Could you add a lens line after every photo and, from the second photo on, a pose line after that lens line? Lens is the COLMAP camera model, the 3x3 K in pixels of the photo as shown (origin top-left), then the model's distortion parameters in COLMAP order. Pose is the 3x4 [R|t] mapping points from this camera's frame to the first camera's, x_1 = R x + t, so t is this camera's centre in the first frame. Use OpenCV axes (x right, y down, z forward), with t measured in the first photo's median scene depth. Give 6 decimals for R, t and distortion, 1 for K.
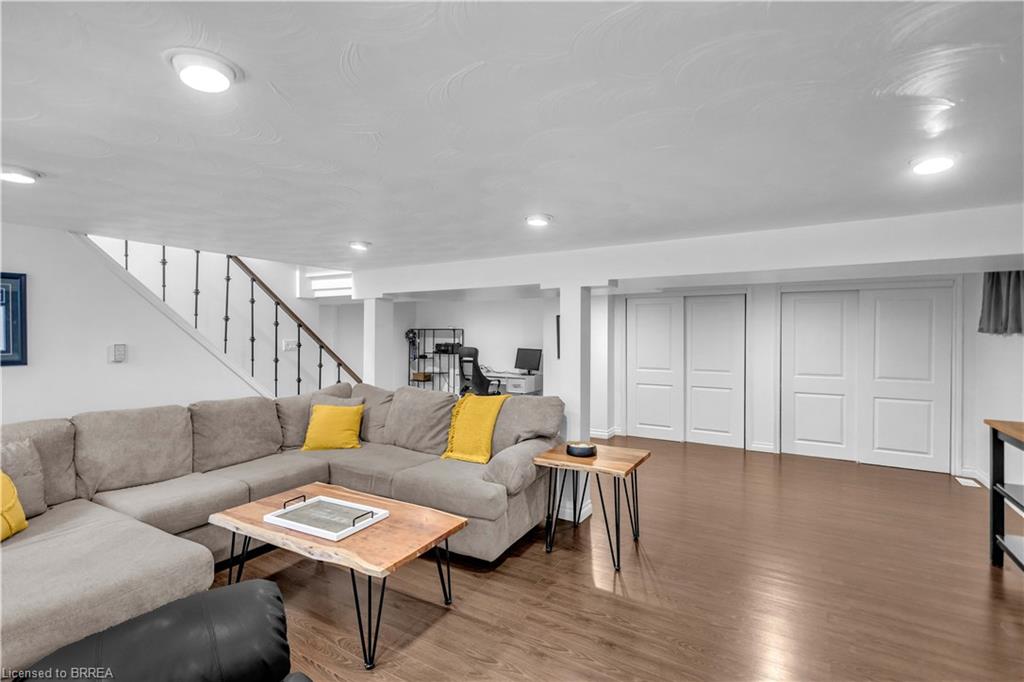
lens RADIAL K [[473.5, 0, 510.8], [0, 473.5, 341.3], [0, 0, 1]] dist [0.006917, -0.000601]
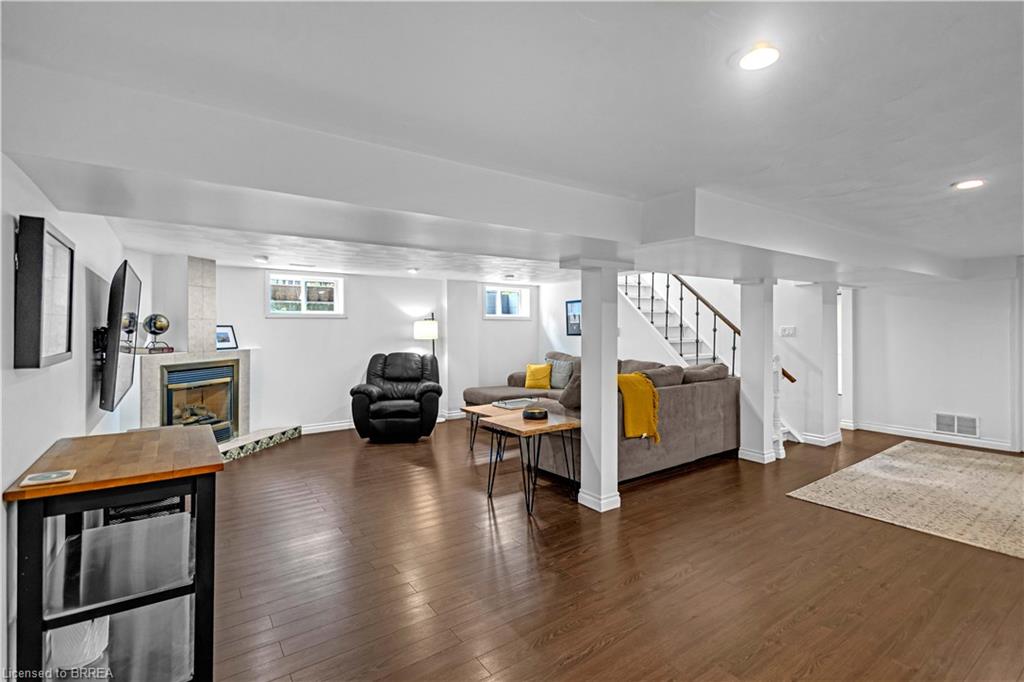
lens RADIAL K [[473.5, 0, 510.8], [0, 473.5, 341.3], [0, 0, 1]] dist [0.006917, -0.000601]
pose [[-0.414462, 0.021249, -0.909818, 1.087152], [-0.012135, 0.999509, 0.028872, 0.010279], [0.909986, 0.023007, -0.414001, 1.245005]]
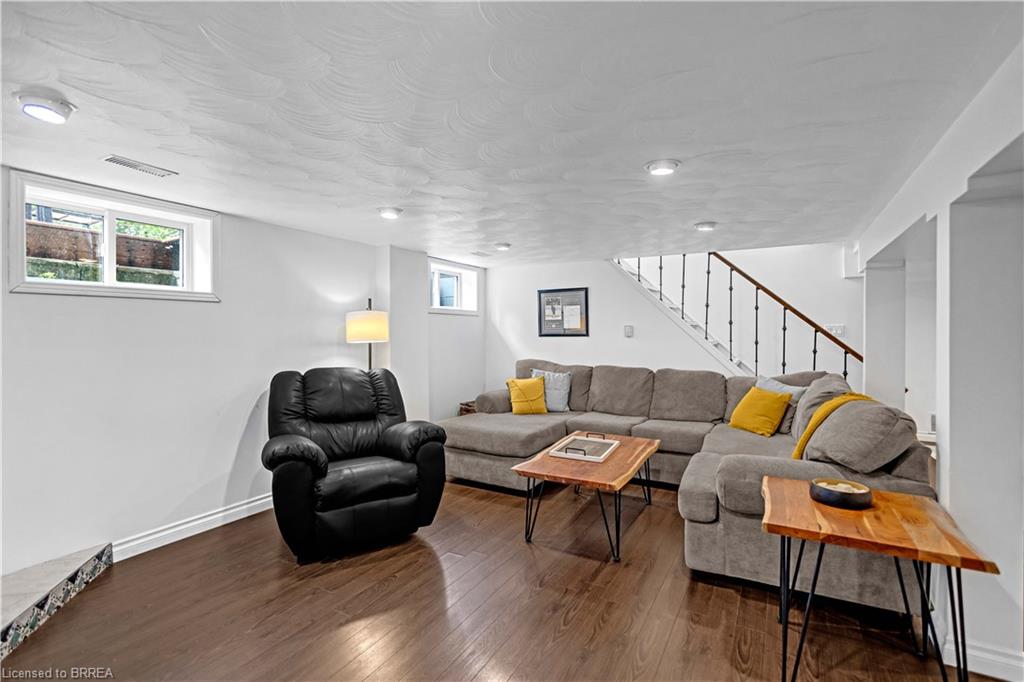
lens RADIAL K [[473.5, 0, 510.8], [0, 473.5, 341.3], [0, 0, 1]] dist [0.006917, -0.000601]
pose [[0.015773, 0.015193, -0.999760, 0.631370], [-0.014915, 0.999777, 0.014958, 0.034436], [0.999764, 0.014676, 0.015997, 0.510920]]
